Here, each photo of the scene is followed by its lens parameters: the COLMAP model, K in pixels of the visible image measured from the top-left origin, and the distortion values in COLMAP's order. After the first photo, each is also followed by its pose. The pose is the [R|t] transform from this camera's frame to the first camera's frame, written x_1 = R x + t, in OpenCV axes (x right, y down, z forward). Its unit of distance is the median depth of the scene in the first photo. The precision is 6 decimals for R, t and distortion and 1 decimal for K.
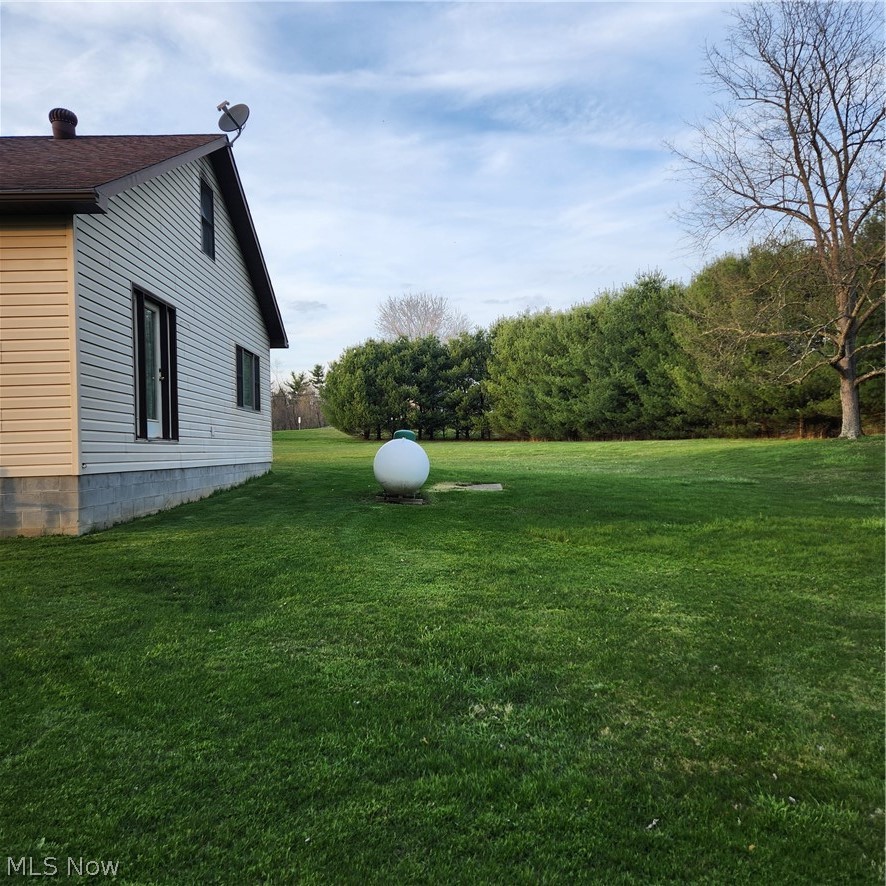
lens RADIAL K [[772.5, 0, 426.4], [0, 772.5, 444.2], [0, 0, 1]] dist [0.089262, -0.080052]
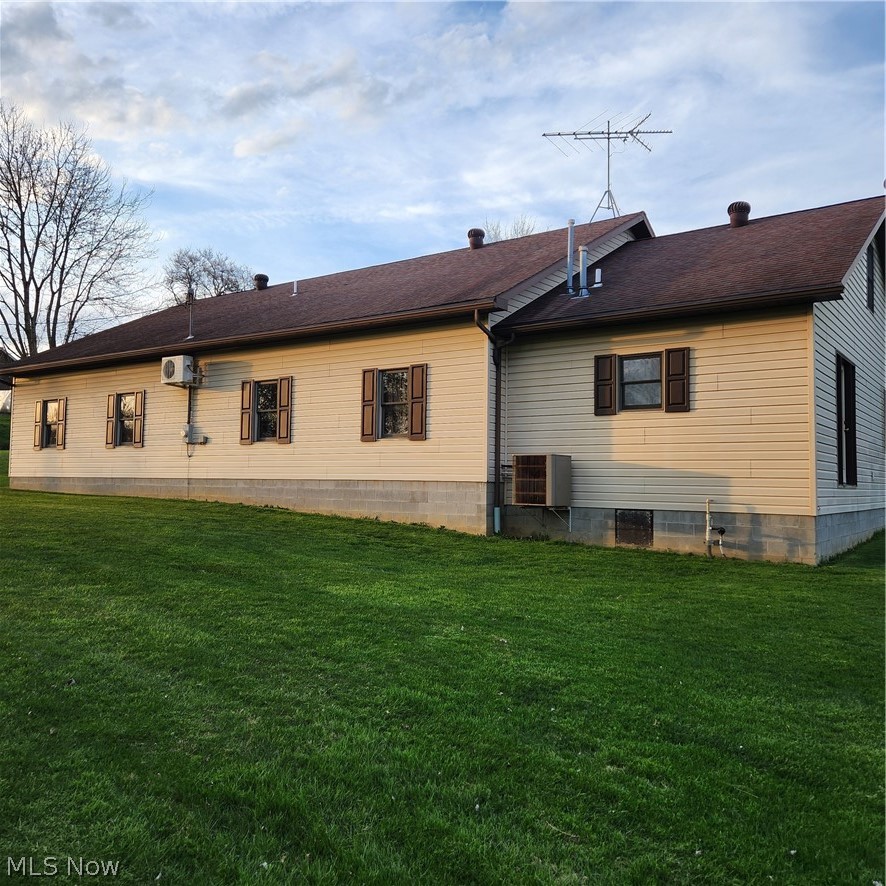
lens RADIAL K [[784.1, 0, 430.2], [0, 784.1, 438.9], [0, 0, 1]] dist [0.081319, -0.072378]
pose [[0.798890, 0.008880, -0.601412, -0.177622], [-0.037190, 0.998707, -0.034655, -0.014589], [0.600327, 0.050052, 0.798187, -0.352102]]
